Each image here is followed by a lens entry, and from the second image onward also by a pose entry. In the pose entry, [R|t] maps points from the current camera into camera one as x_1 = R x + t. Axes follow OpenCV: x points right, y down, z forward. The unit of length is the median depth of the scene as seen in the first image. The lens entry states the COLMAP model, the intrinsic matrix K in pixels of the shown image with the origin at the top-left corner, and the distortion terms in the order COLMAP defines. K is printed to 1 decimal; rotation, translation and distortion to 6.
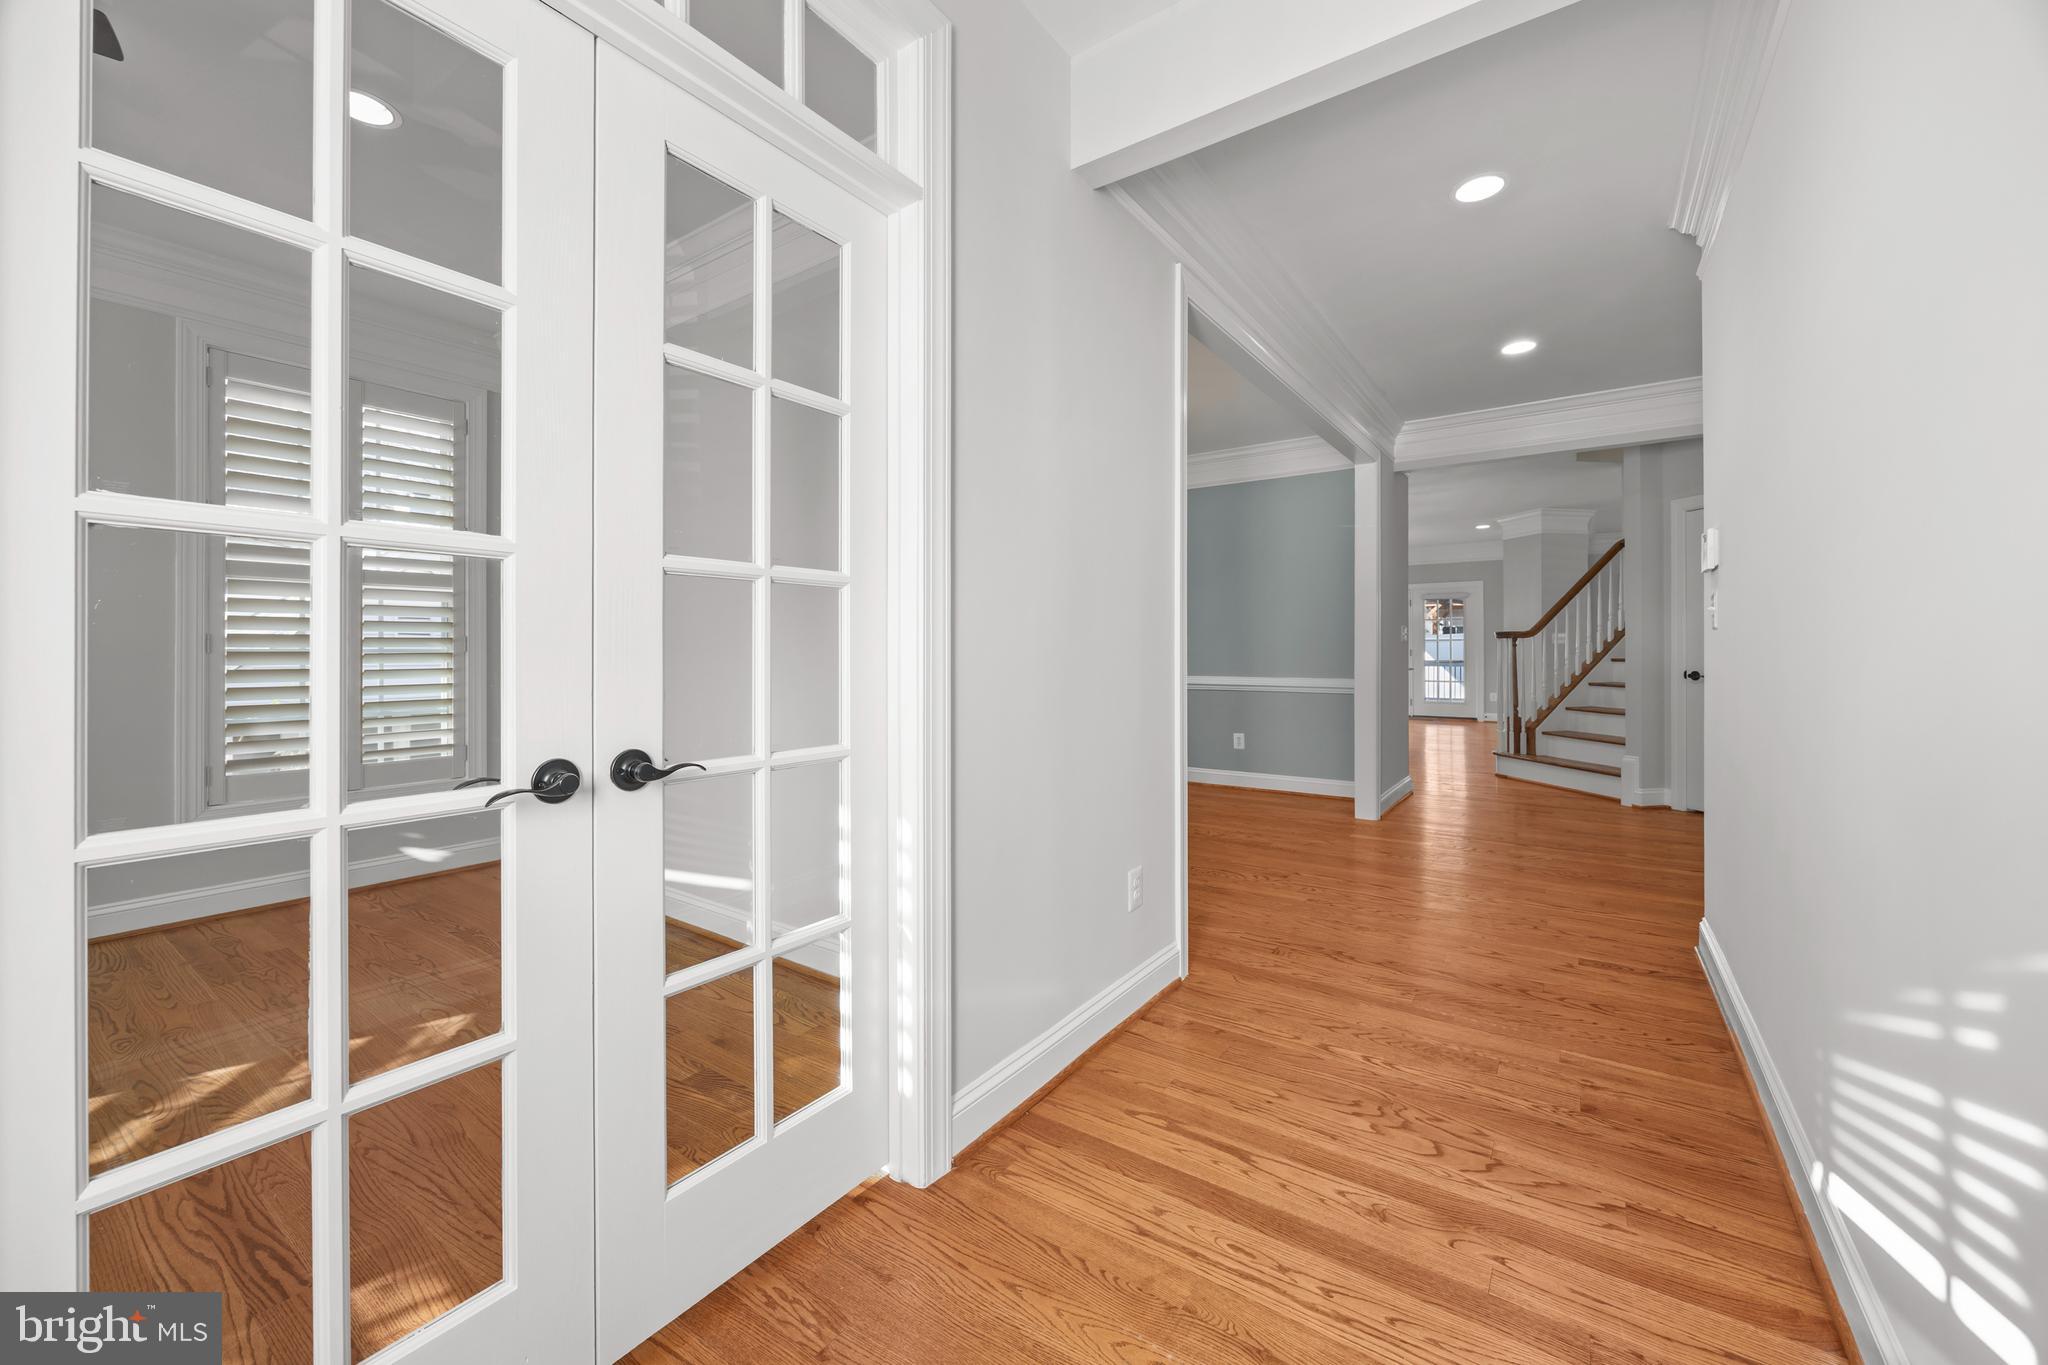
lens RADIAL K [[787.1, 0, 1031.0], [0, 787.1, 645.6], [0, 0, 1]] dist [-0.001854, -0.000004]
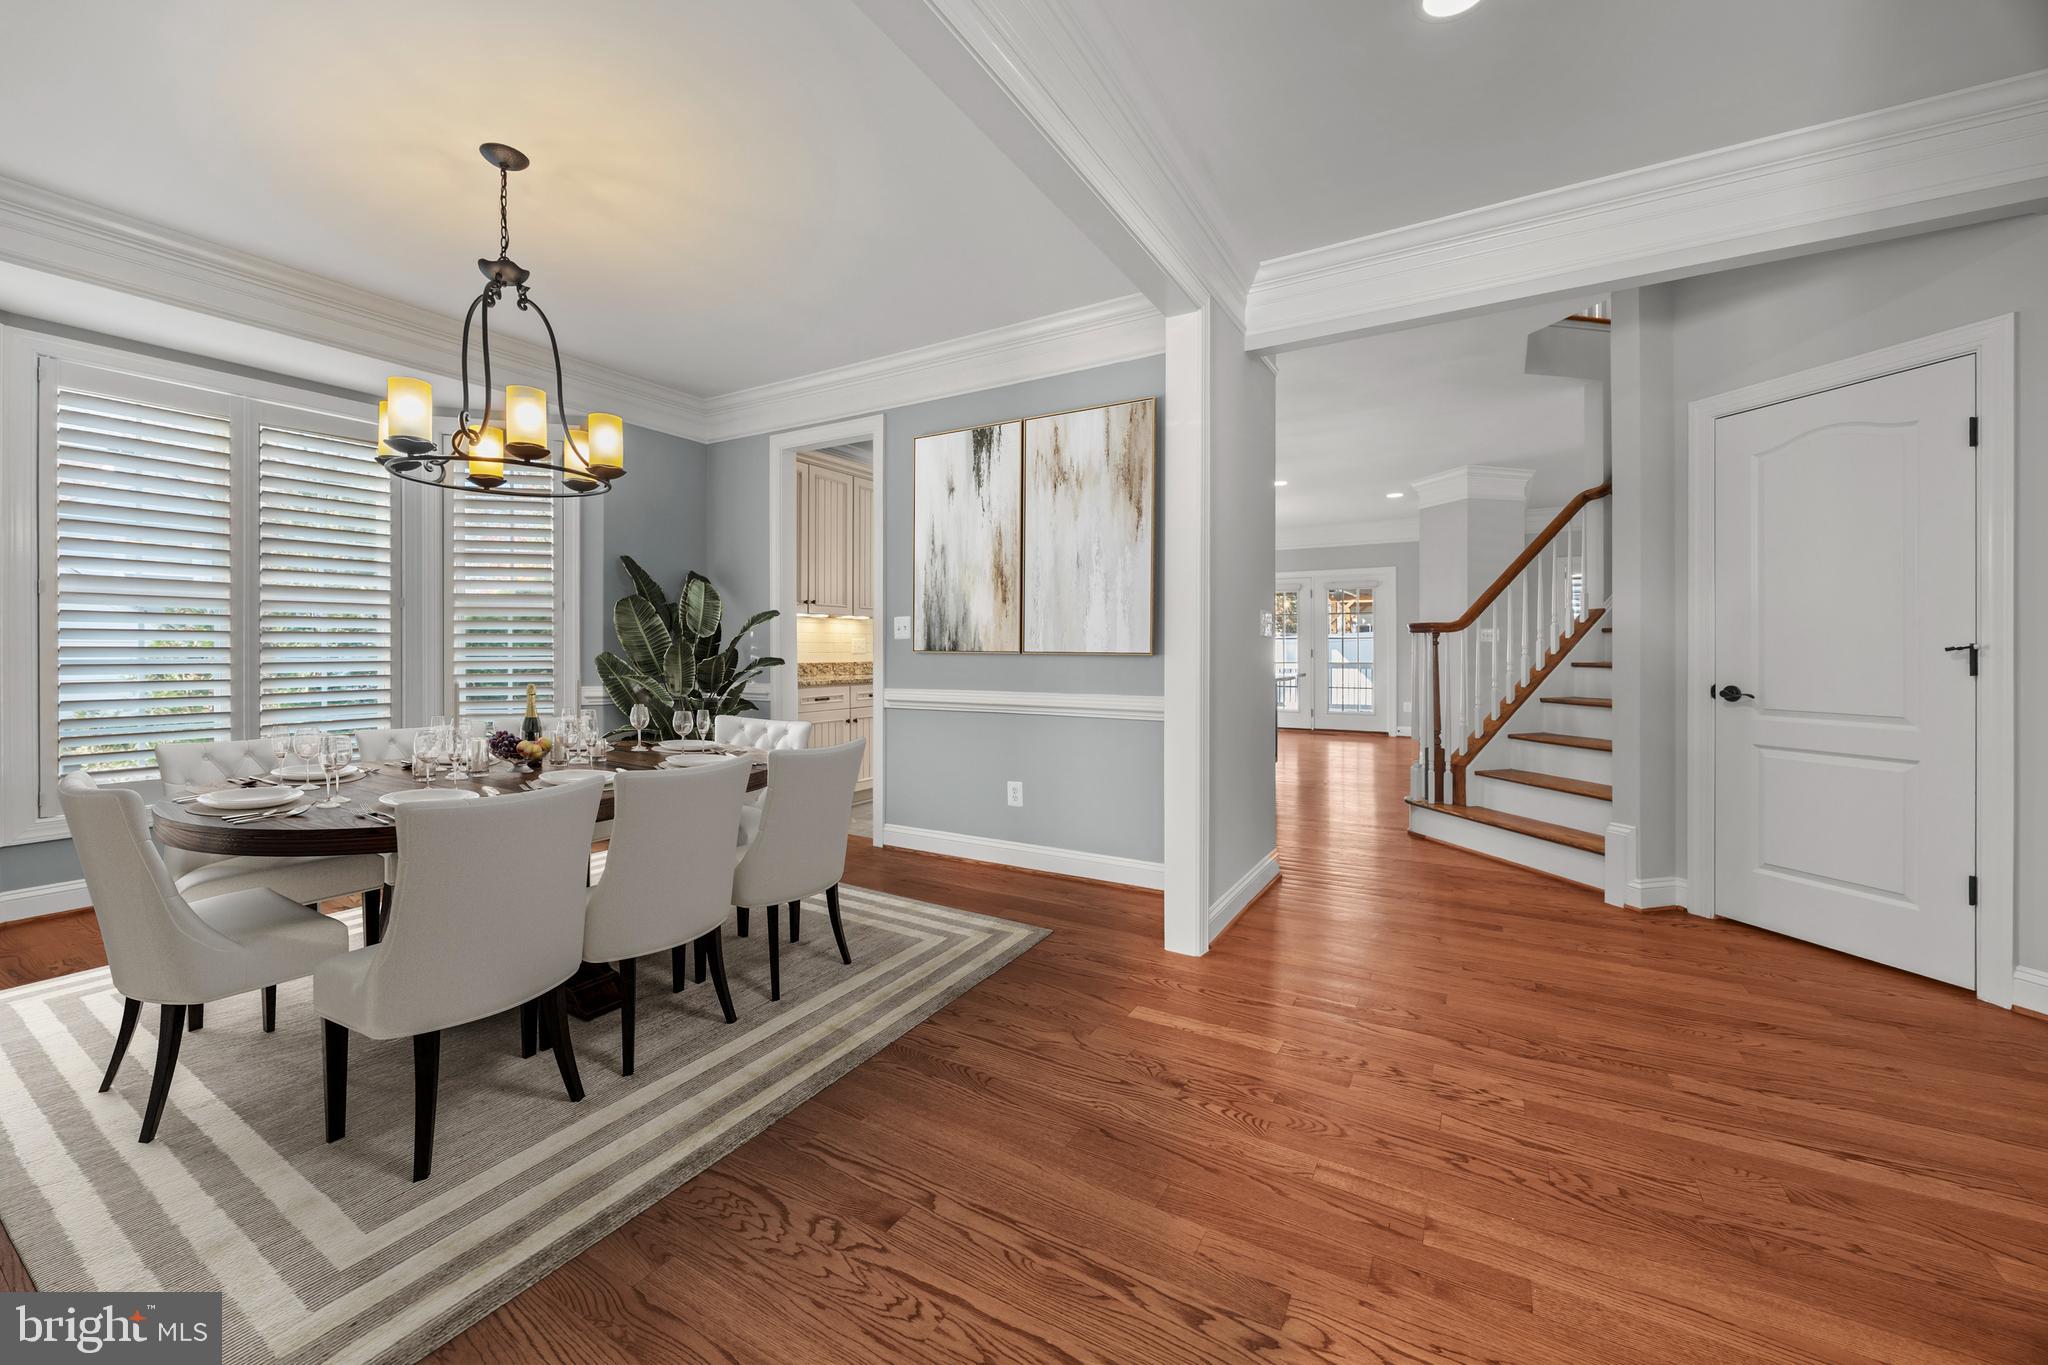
lens RADIAL K [[787.1, 0, 1012.5], [0, 787.1, 648.2], [0, 0, 1]] dist [-0.001854, -0.000004]
pose [[0.997942, 0.000824, 0.064117, 0.208082], [-0.000985, 0.999996, 0.002482, 0.002857], [-0.064115, -0.002540, 0.997939, 0.348247]]
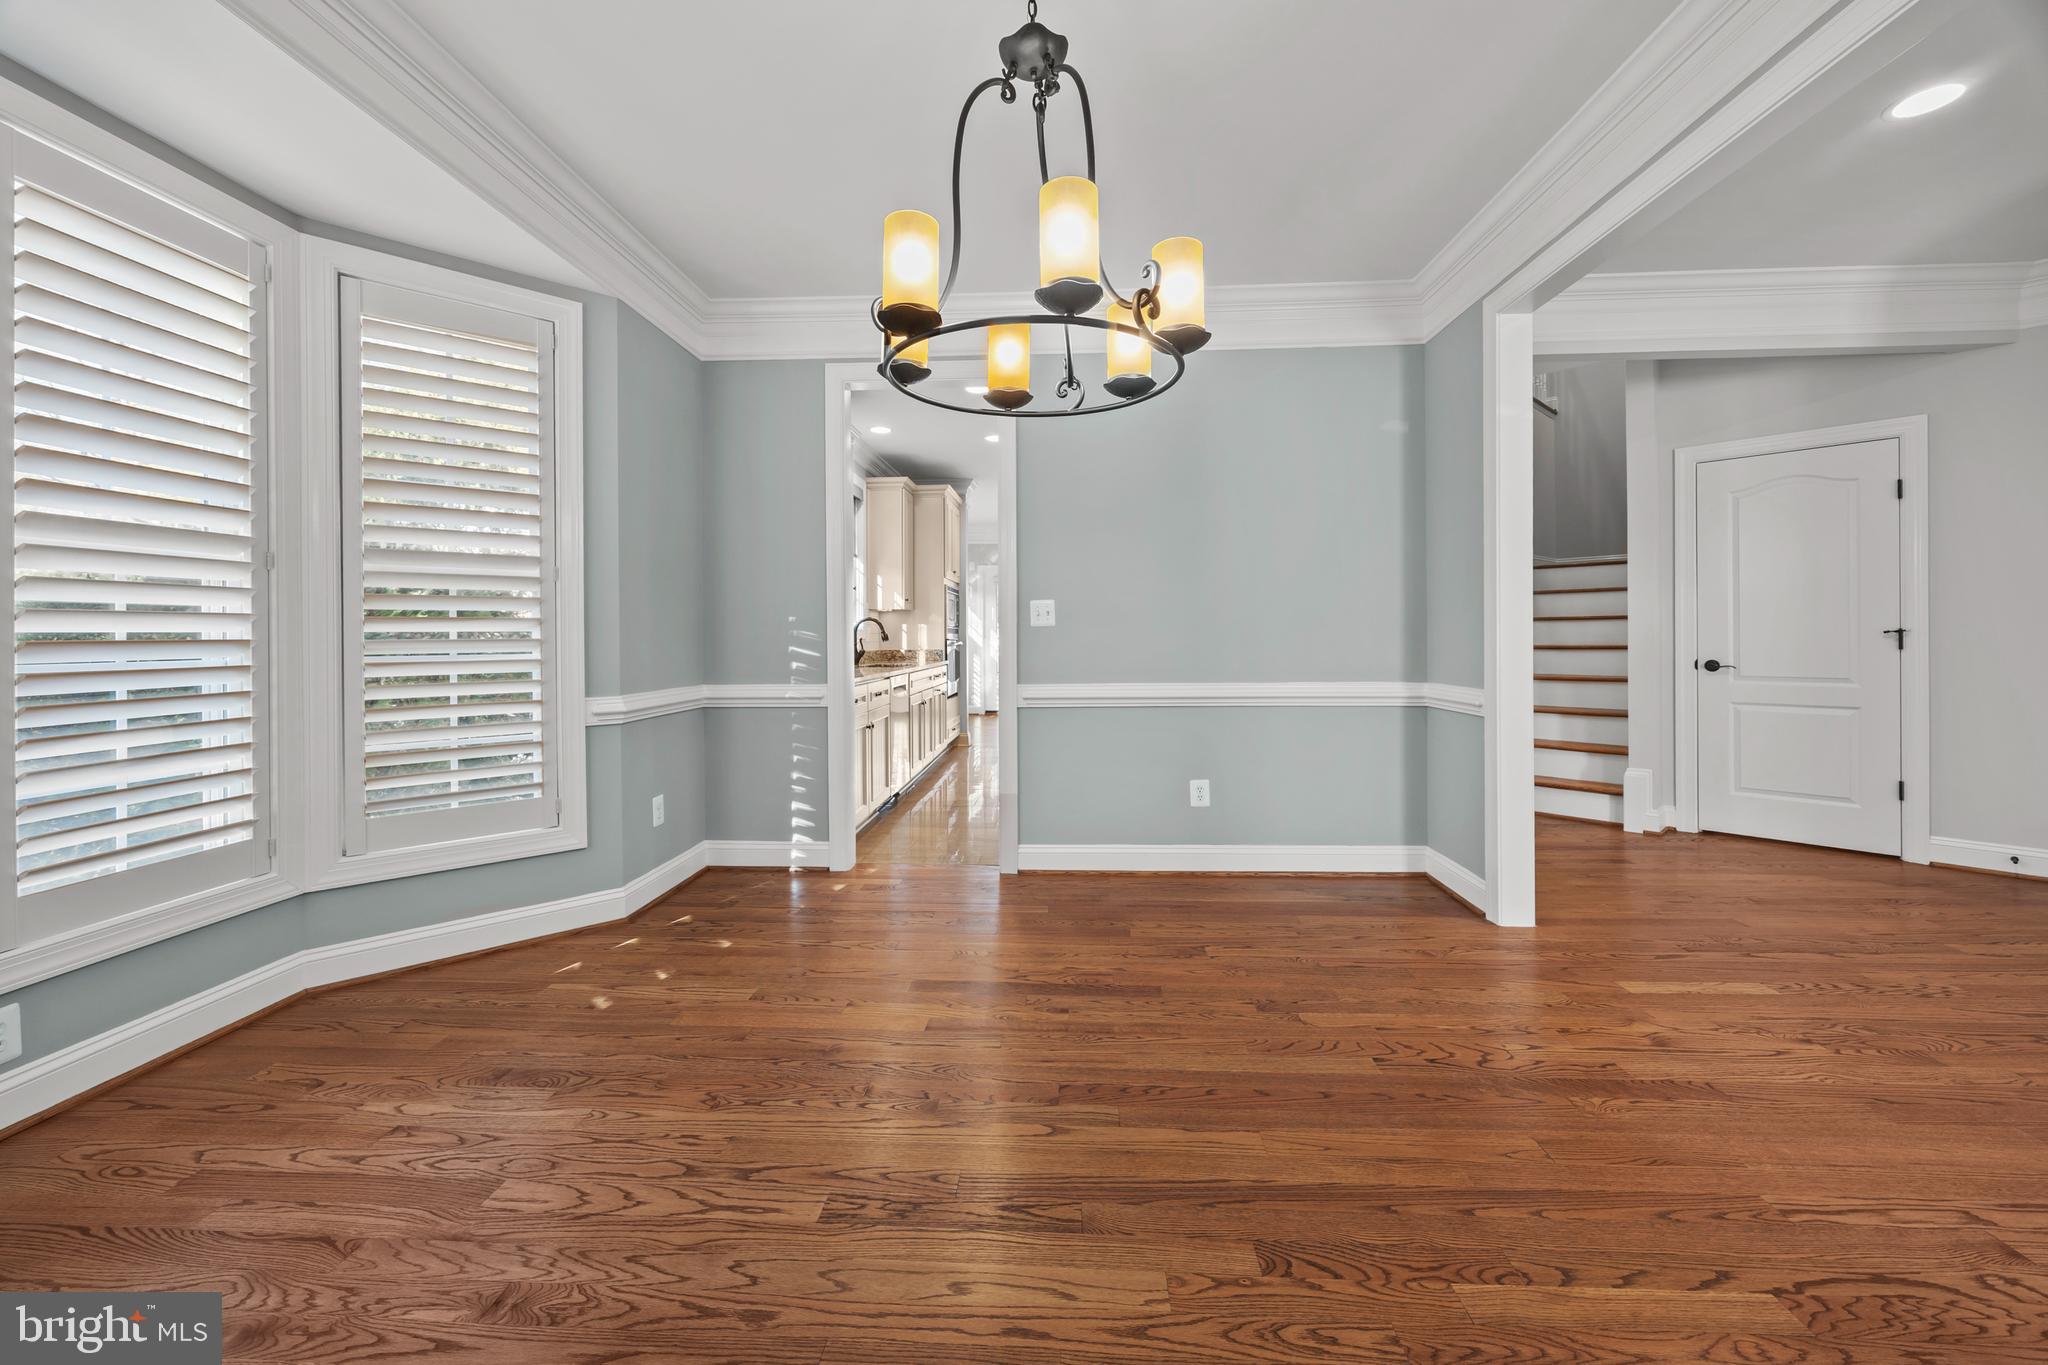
lens RADIAL K [[787.1, 0, 1025.7], [0, 787.1, 636.8], [0, 0, 1]] dist [-0.001854, -0.000004]
pose [[0.851236, -0.004446, 0.524764, -0.142808], [0.004789, 0.999988, 0.000703, 0.004004], [-0.524761, 0.001915, 0.851248, 0.536103]]
